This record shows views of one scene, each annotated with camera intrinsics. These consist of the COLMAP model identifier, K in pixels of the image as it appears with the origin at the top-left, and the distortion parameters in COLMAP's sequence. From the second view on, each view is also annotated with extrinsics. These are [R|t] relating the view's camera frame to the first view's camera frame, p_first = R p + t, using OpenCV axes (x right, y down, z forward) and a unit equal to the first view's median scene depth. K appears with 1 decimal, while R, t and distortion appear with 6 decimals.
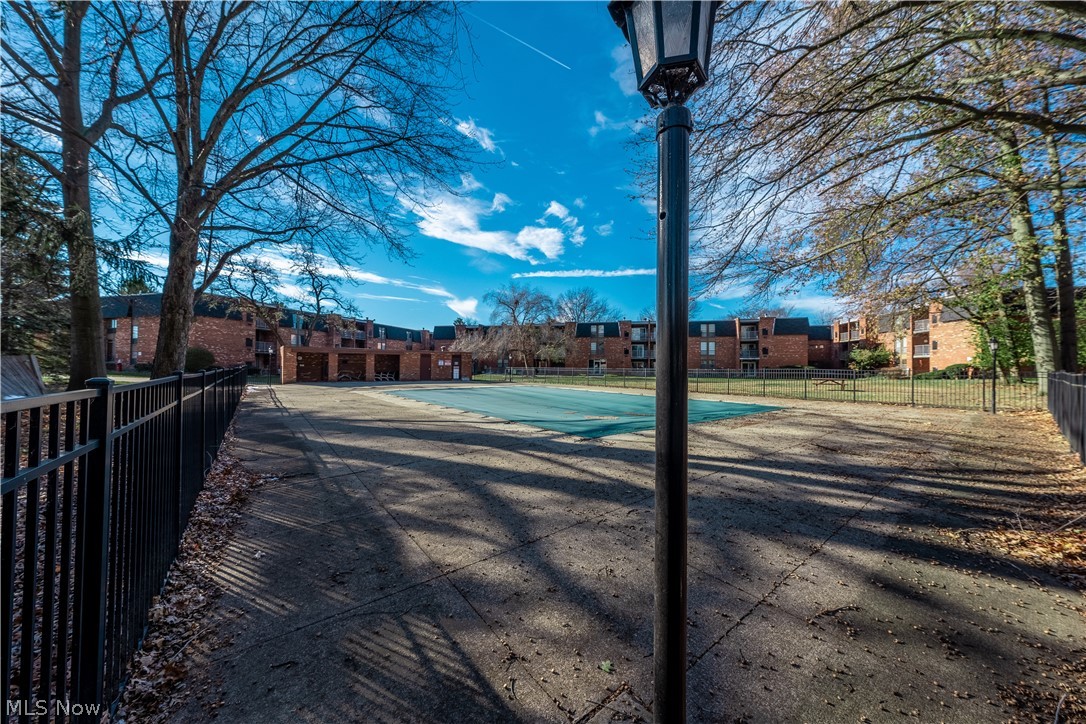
lens RADIAL K [[373.4, 0, 537.0], [0, 373.4, 363.0], [0, 0, 1]] dist [-0.001424, -0.000220]
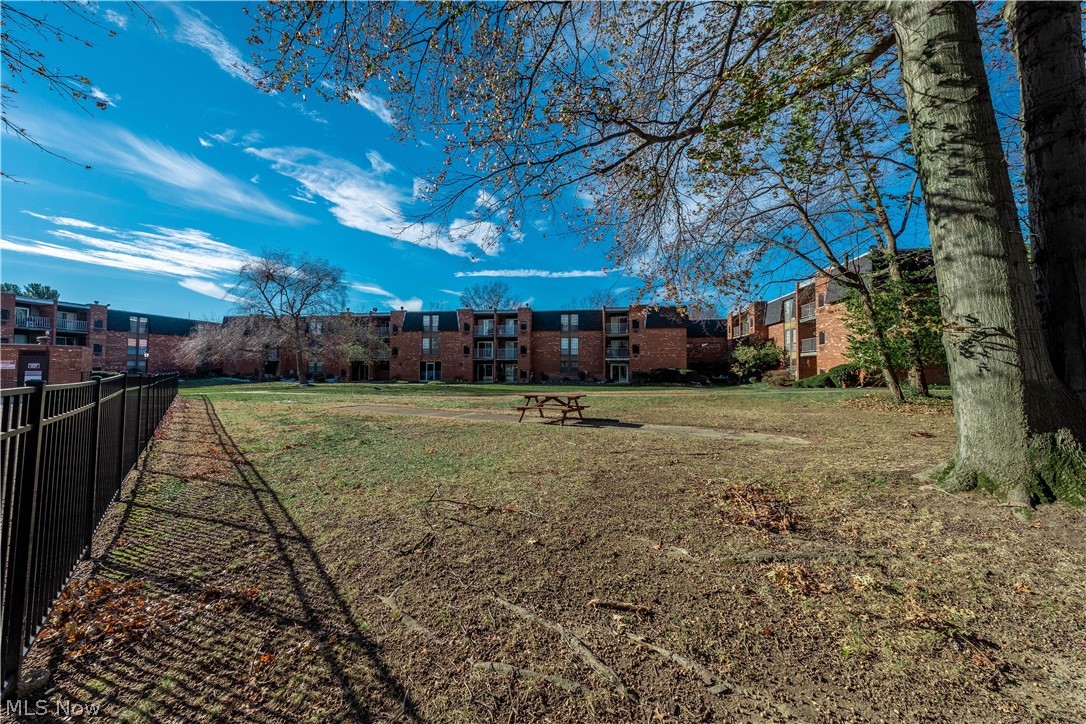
lens RADIAL K [[373.4, 0, 550.0], [0, 373.4, 355.1], [0, 0, 1]] dist [-0.001424, -0.000220]
pose [[0.994299, 0.000576, 0.106624, 0.311368], [0.003095, 0.999408, -0.034262, 0.004626], [-0.106581, 0.034396, 0.993709, 0.231068]]
